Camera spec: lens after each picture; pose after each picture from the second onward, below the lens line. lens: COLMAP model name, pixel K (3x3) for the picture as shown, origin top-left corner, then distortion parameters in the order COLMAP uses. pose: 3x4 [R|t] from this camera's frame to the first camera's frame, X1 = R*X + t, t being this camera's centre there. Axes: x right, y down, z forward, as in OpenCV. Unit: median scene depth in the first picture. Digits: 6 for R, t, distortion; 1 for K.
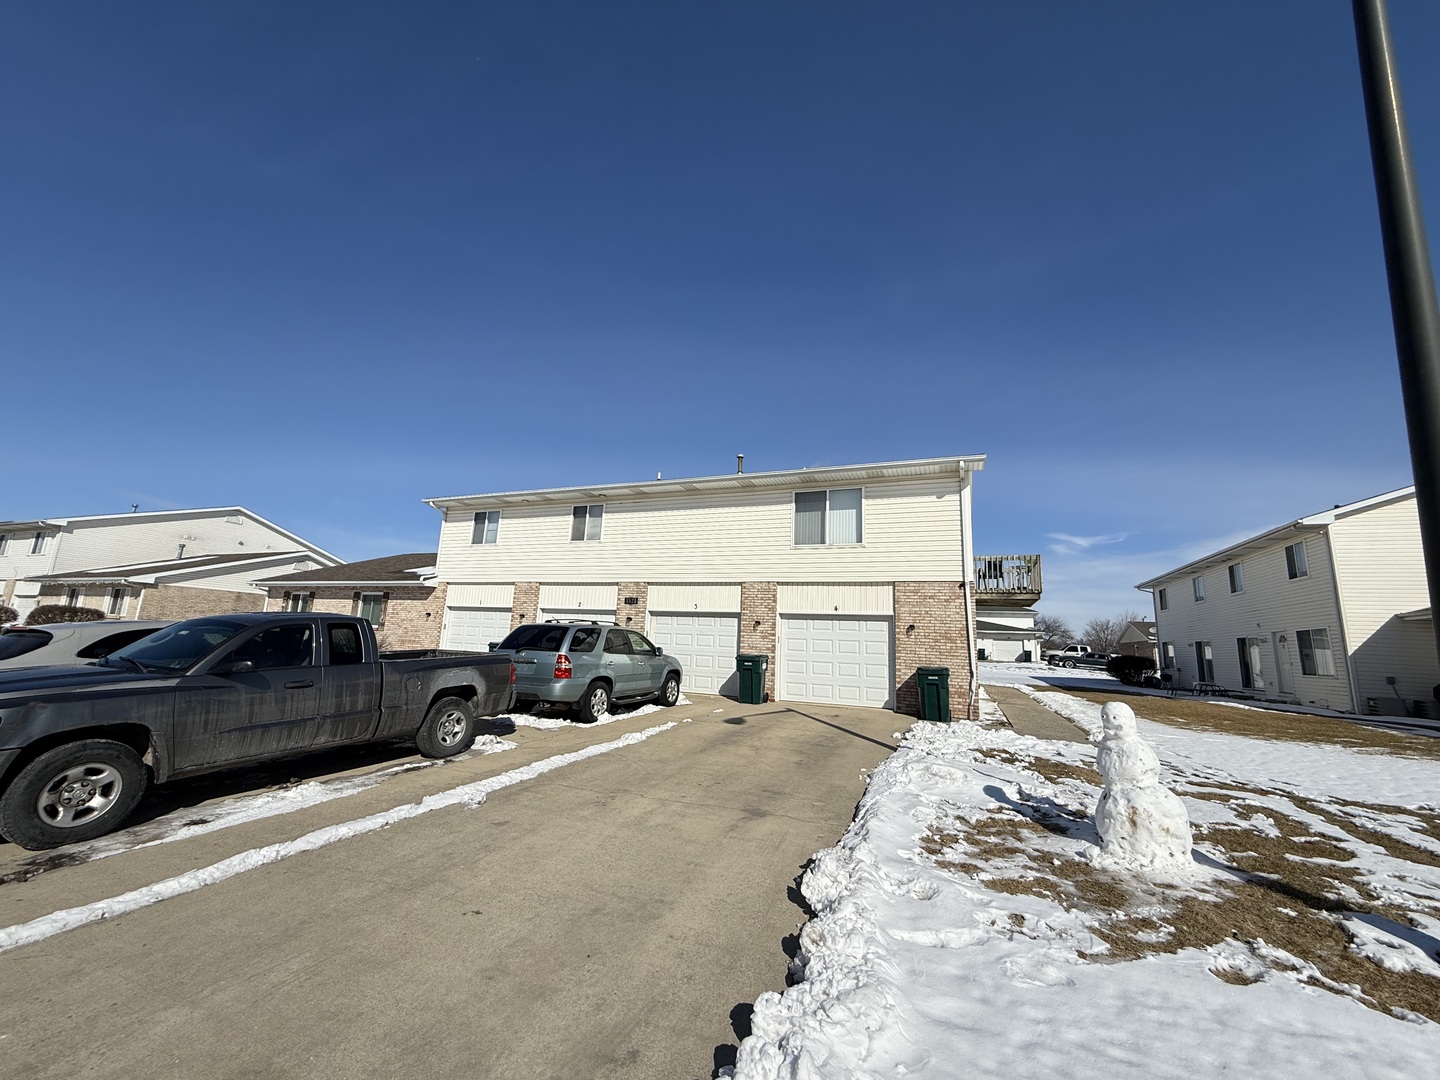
lens RADIAL K [[578.6, 0, 734.8], [0, 578.6, 544.6], [0, 0, 1]] dist [-0.003930, -0.000116]
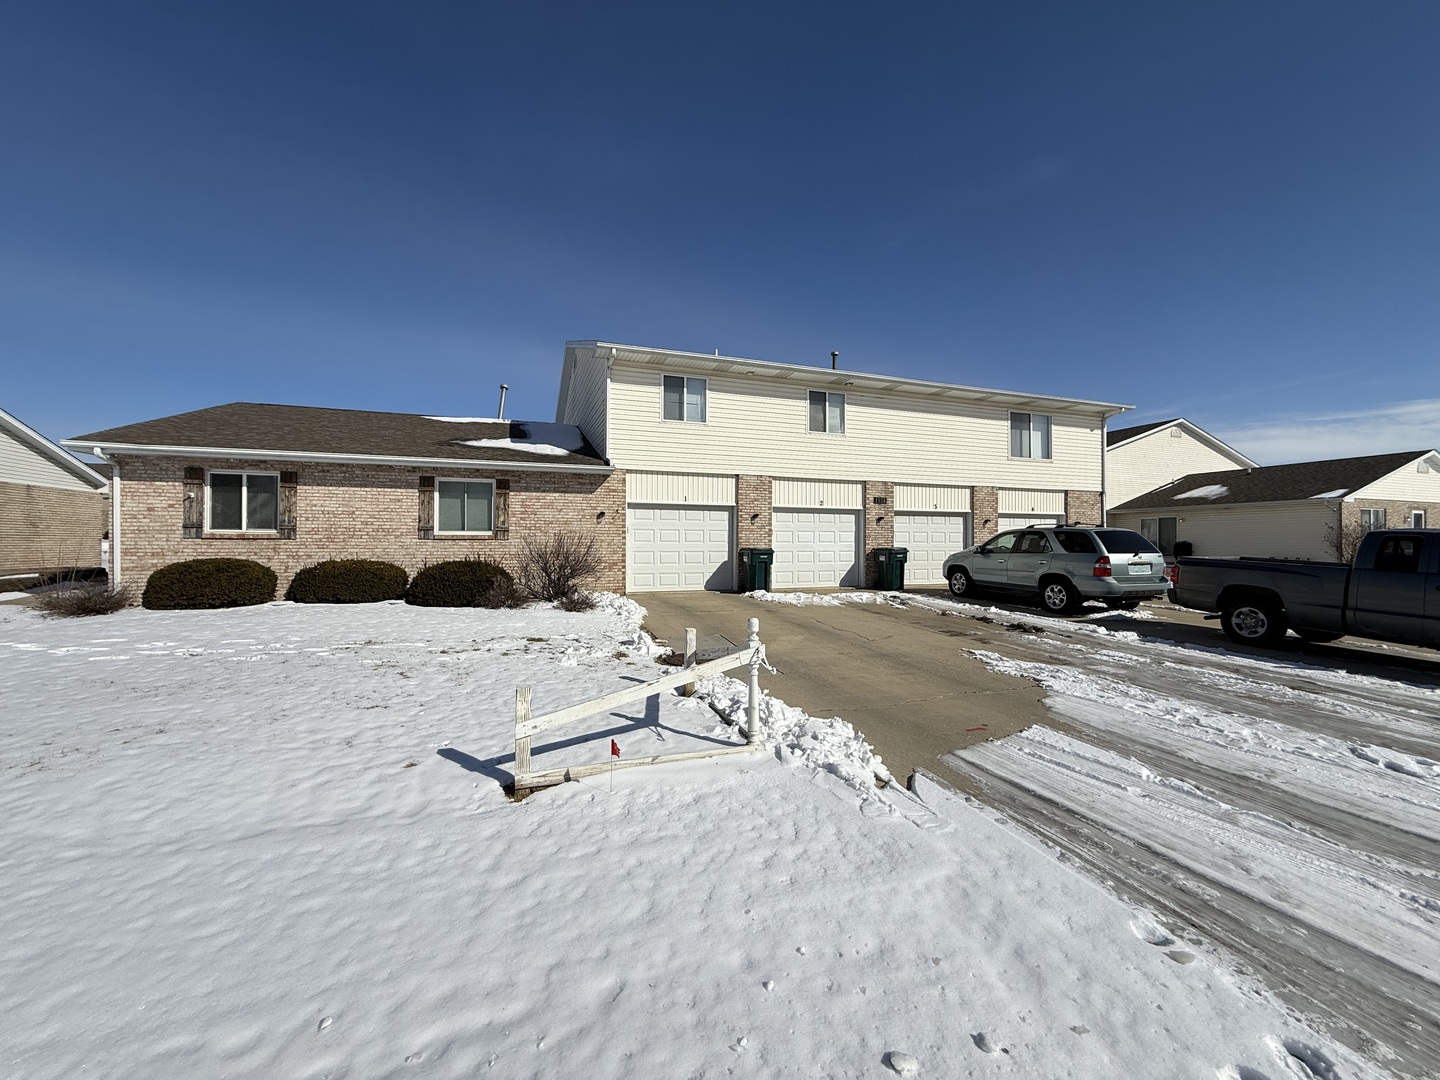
lens RADIAL K [[578.6, 0, 740.1], [0, 578.6, 550.8], [0, 0, 1]] dist [-0.003930, -0.000116]
pose [[0.739250, -0.051794, 0.671437, -0.888269], [-0.091094, 0.980183, 0.175904, 0.025264], [-0.667242, -0.191201, 0.719882, 0.372953]]
